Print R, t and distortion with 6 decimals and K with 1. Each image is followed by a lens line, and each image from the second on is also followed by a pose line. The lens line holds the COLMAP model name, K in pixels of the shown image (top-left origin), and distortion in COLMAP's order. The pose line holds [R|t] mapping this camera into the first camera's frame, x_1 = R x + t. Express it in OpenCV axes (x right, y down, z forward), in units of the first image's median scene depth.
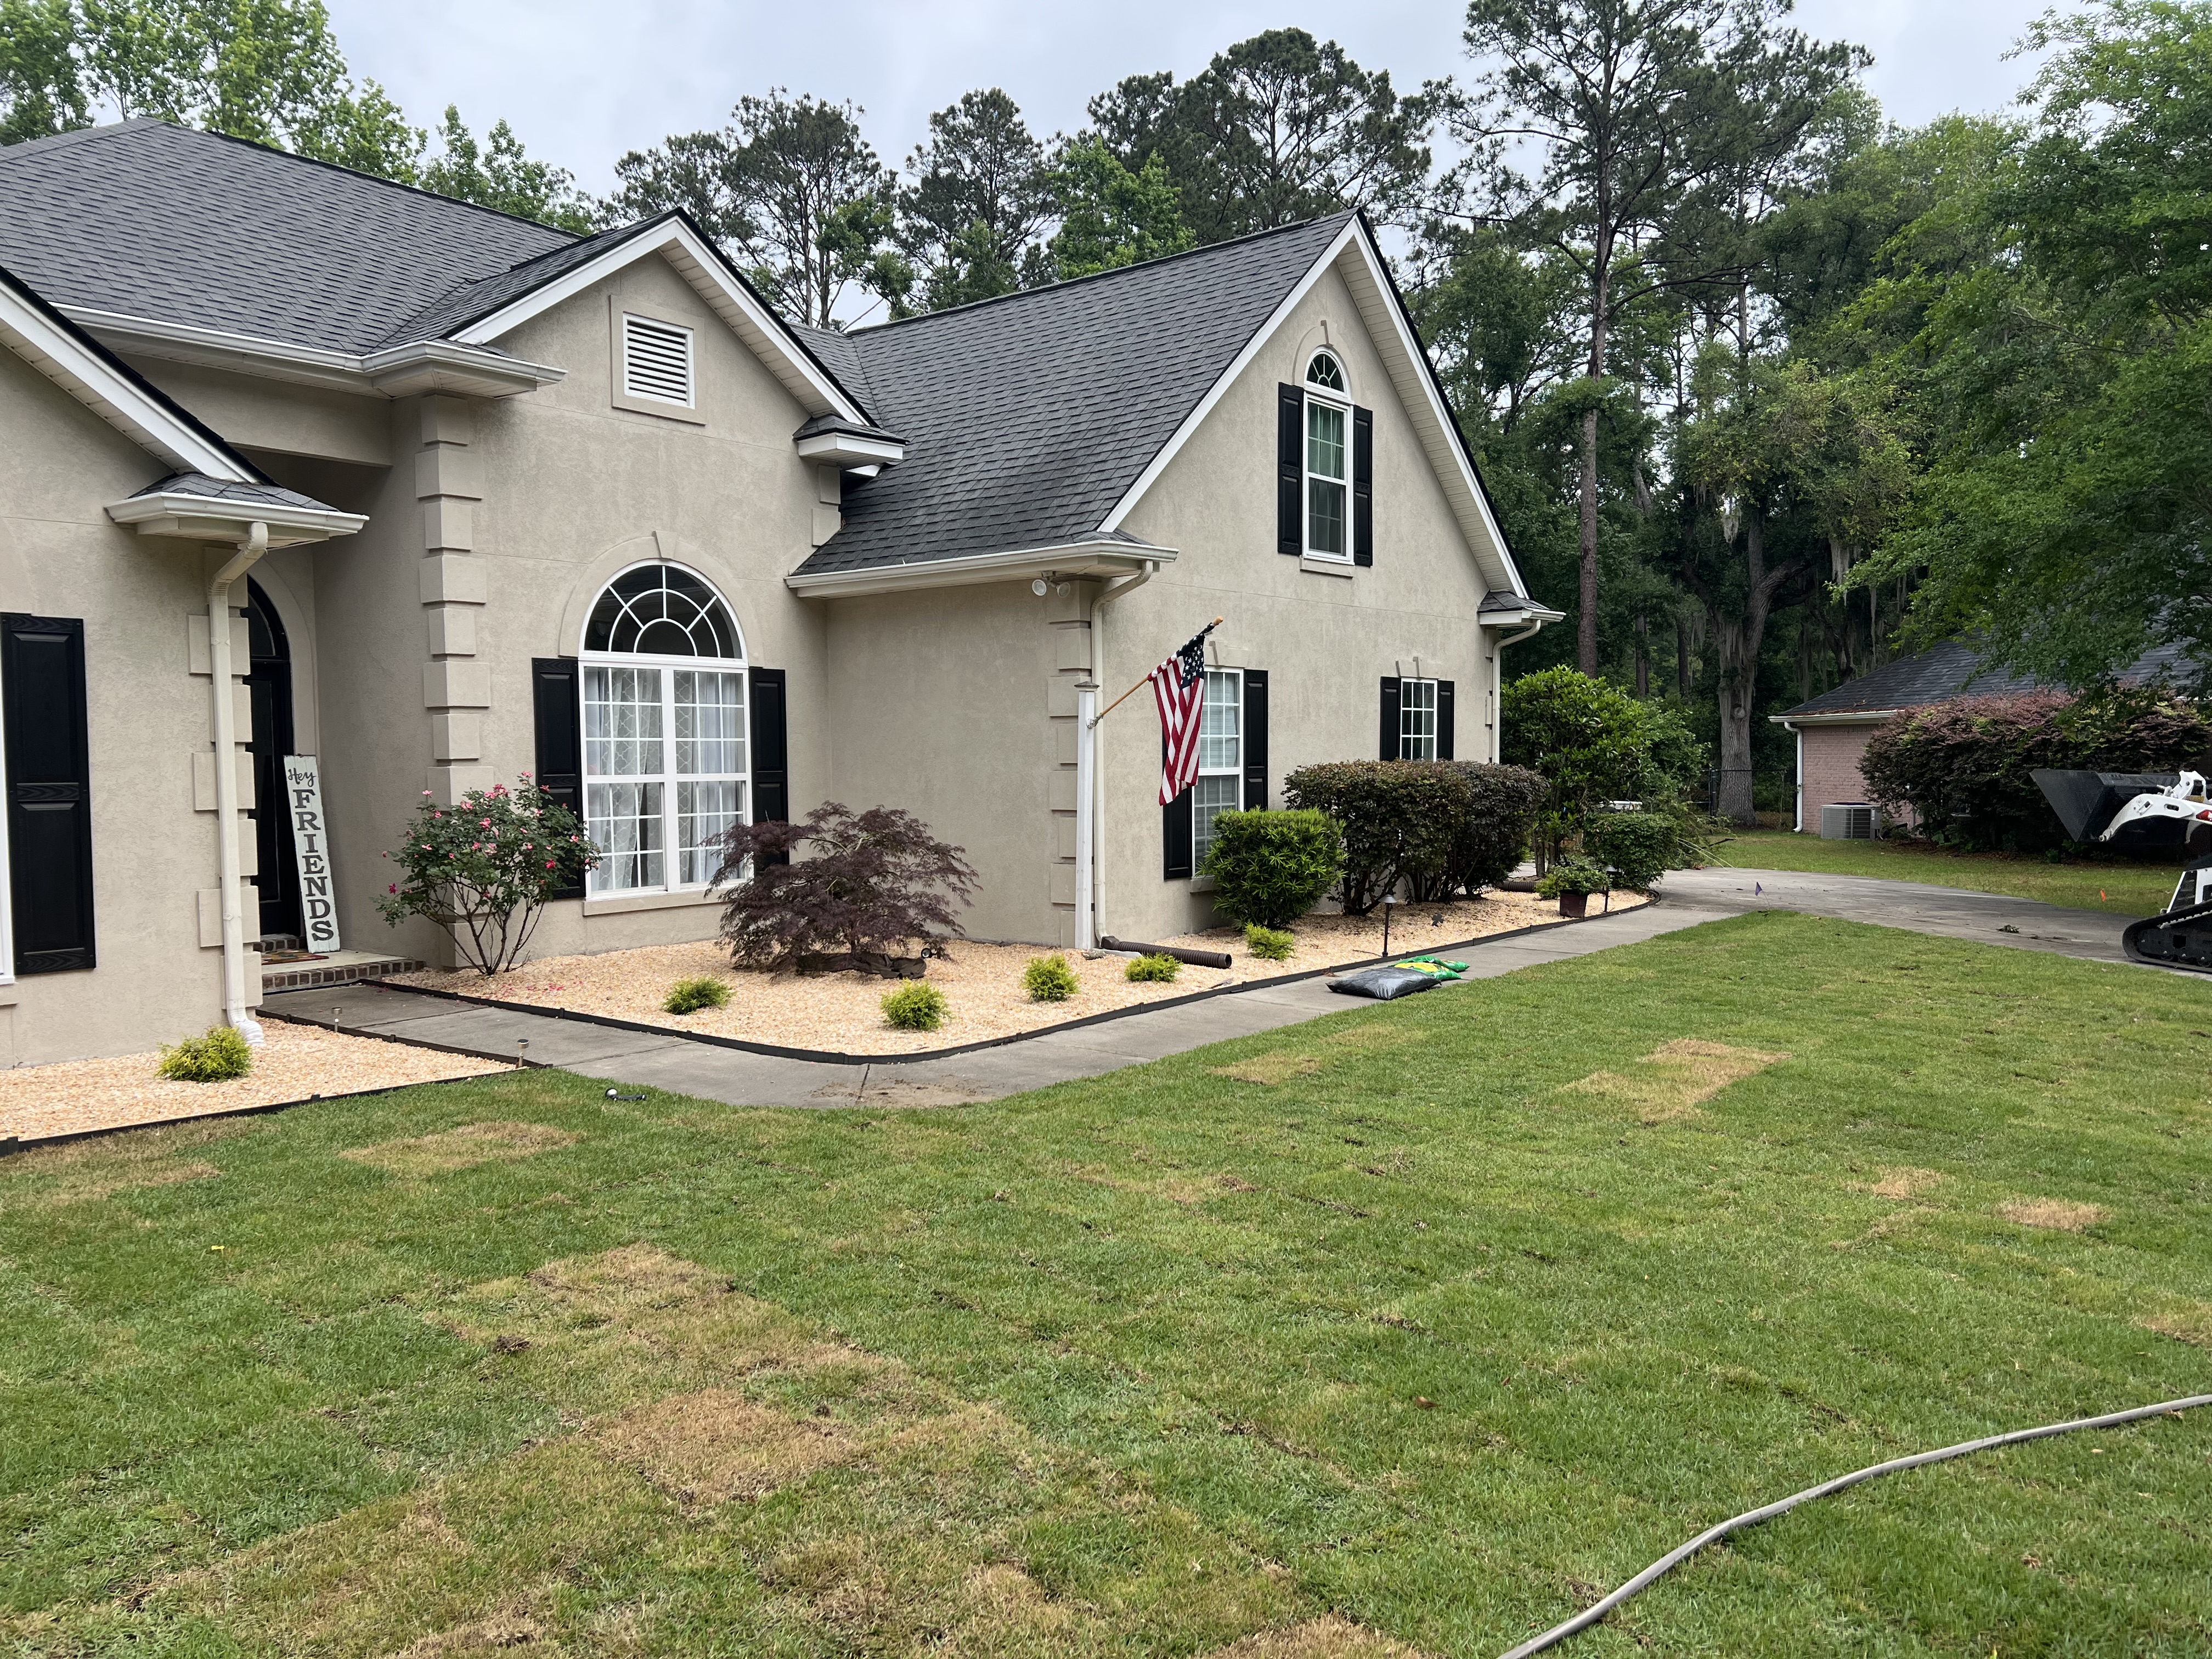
lens RADIAL K [[1660.6, 0, 1106.0], [0, 1660.6, 829.5], [0, 0, 1]] dist [0.000088, -0.051807]
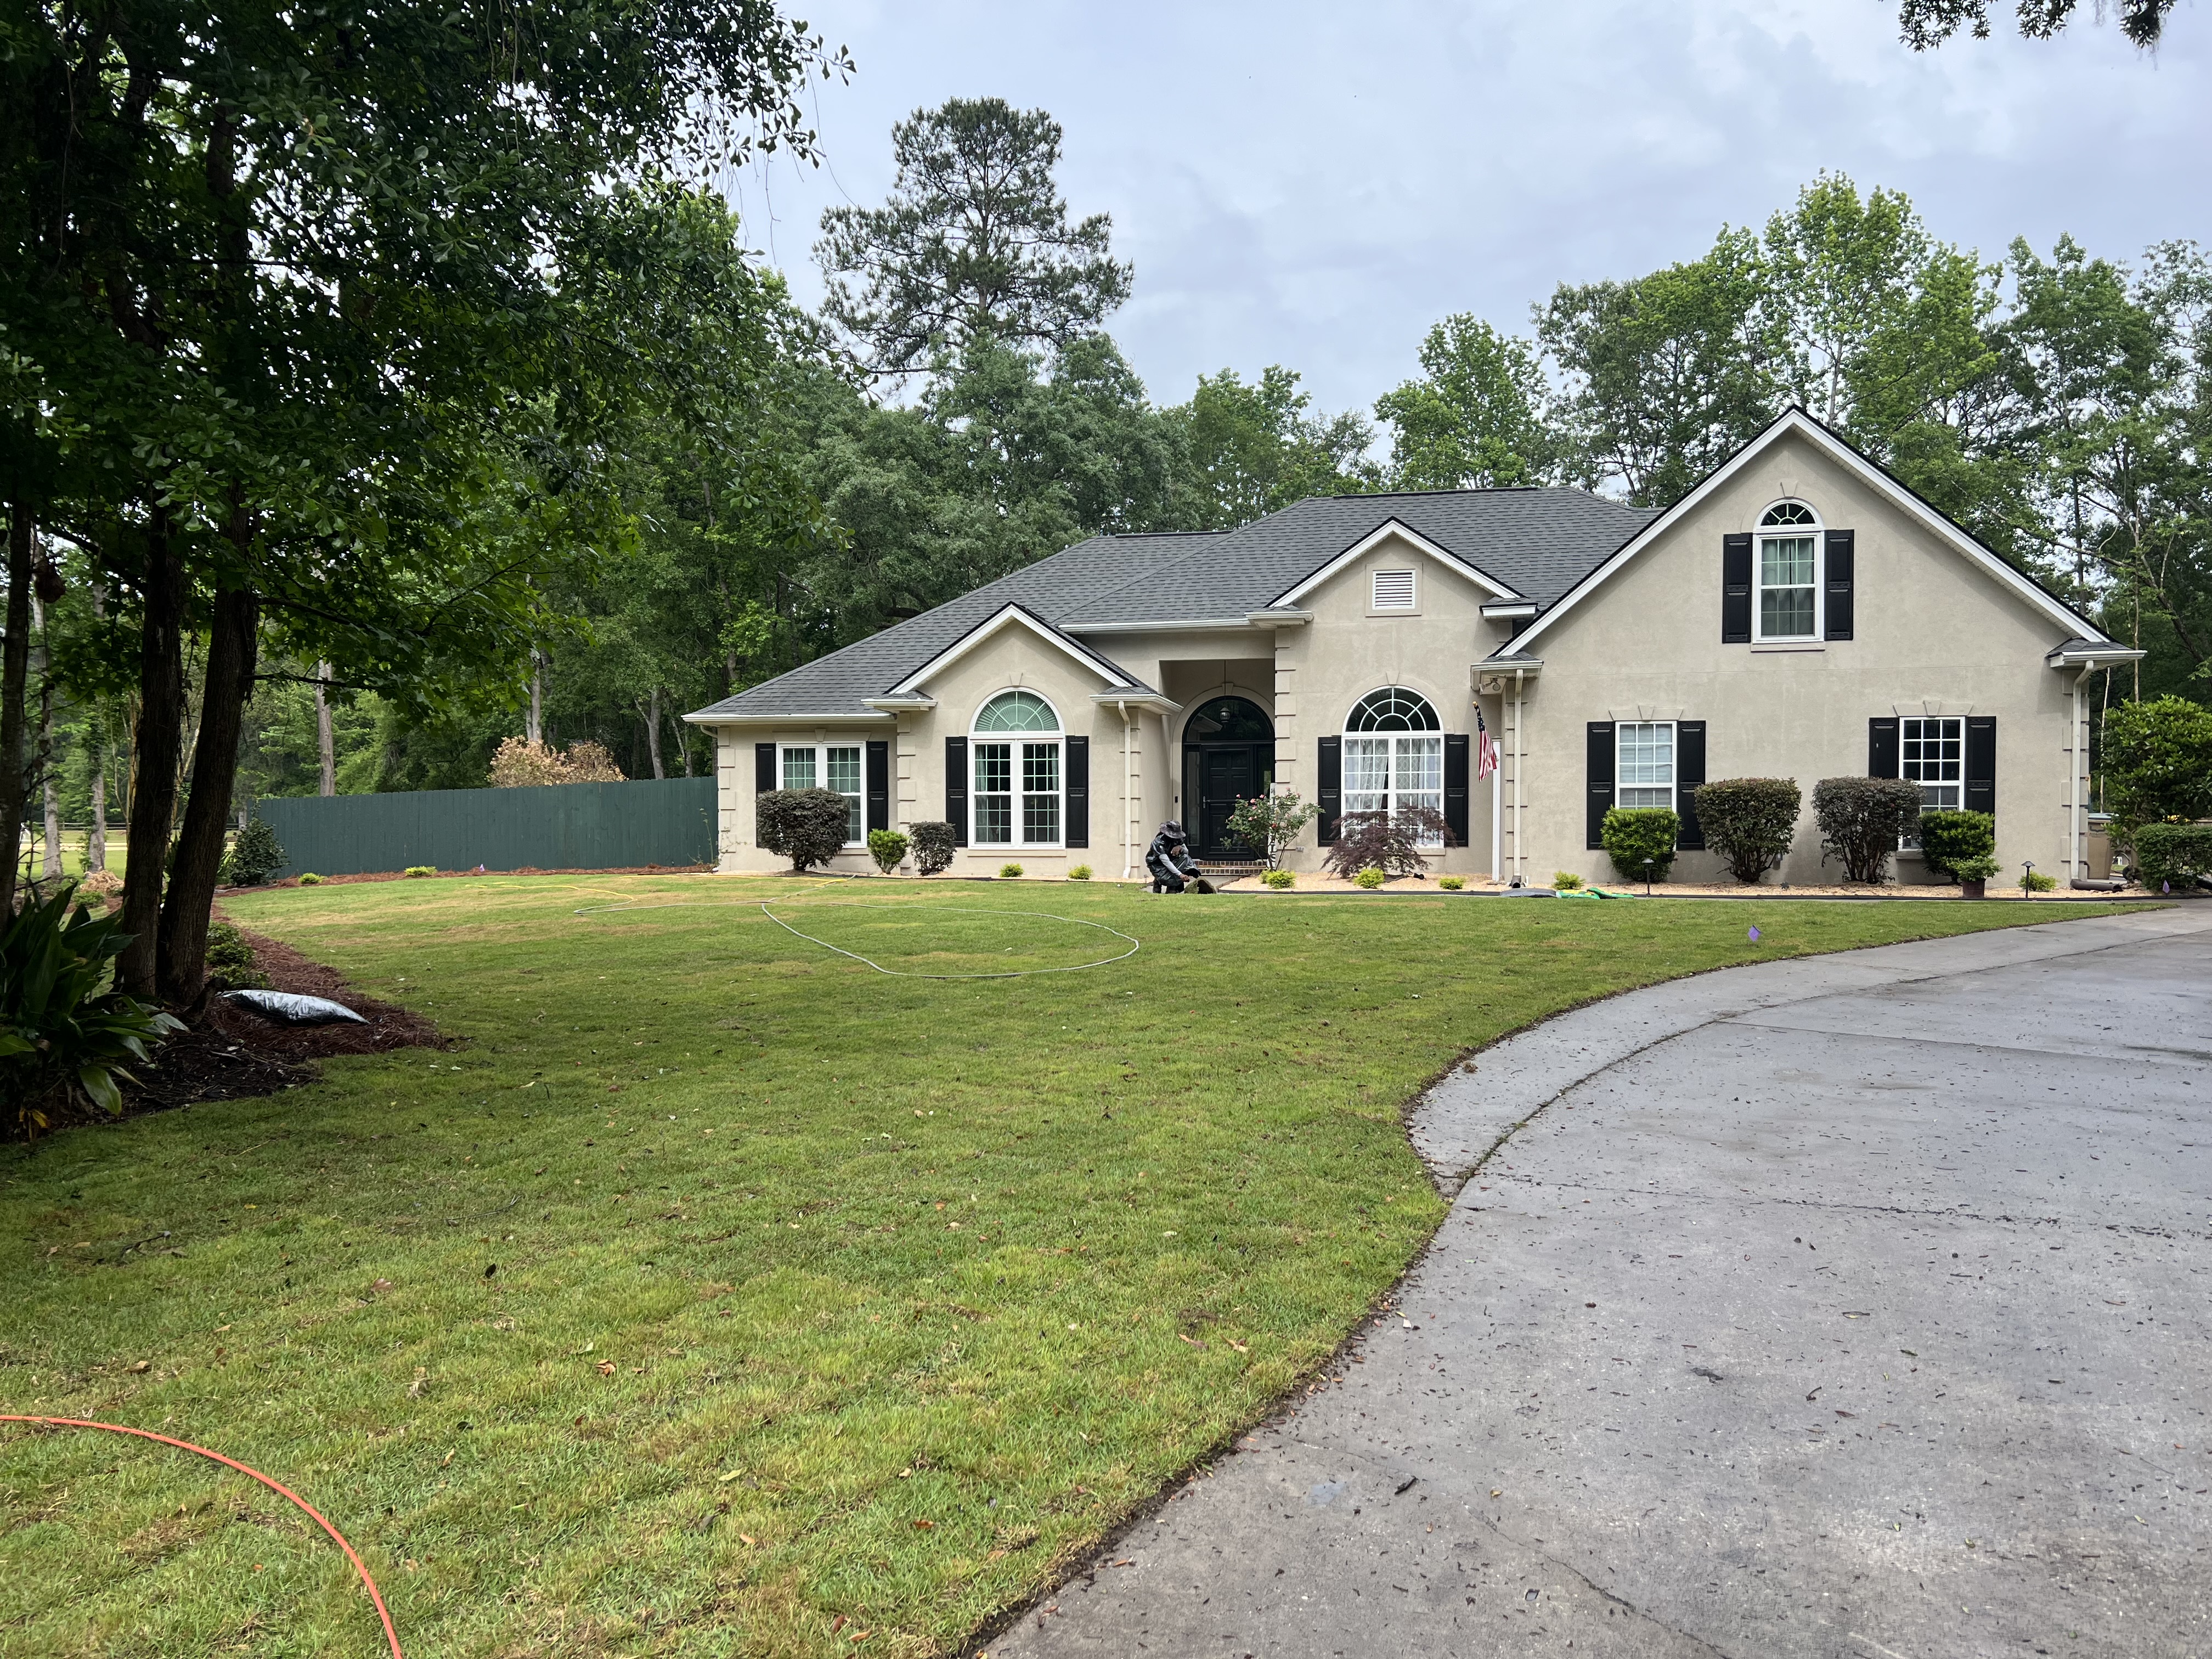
lens RADIAL K [[1660.6, 0, 1106.0], [0, 1660.6, 829.5], [0, 0, 1]] dist [0.000088, -0.051807]
pose [[0.418470, 0.011295, -0.908160, 1.405740], [-0.041753, 0.999105, -0.006814, 0.043529], [0.907270, 0.040770, 0.418567, -0.172520]]
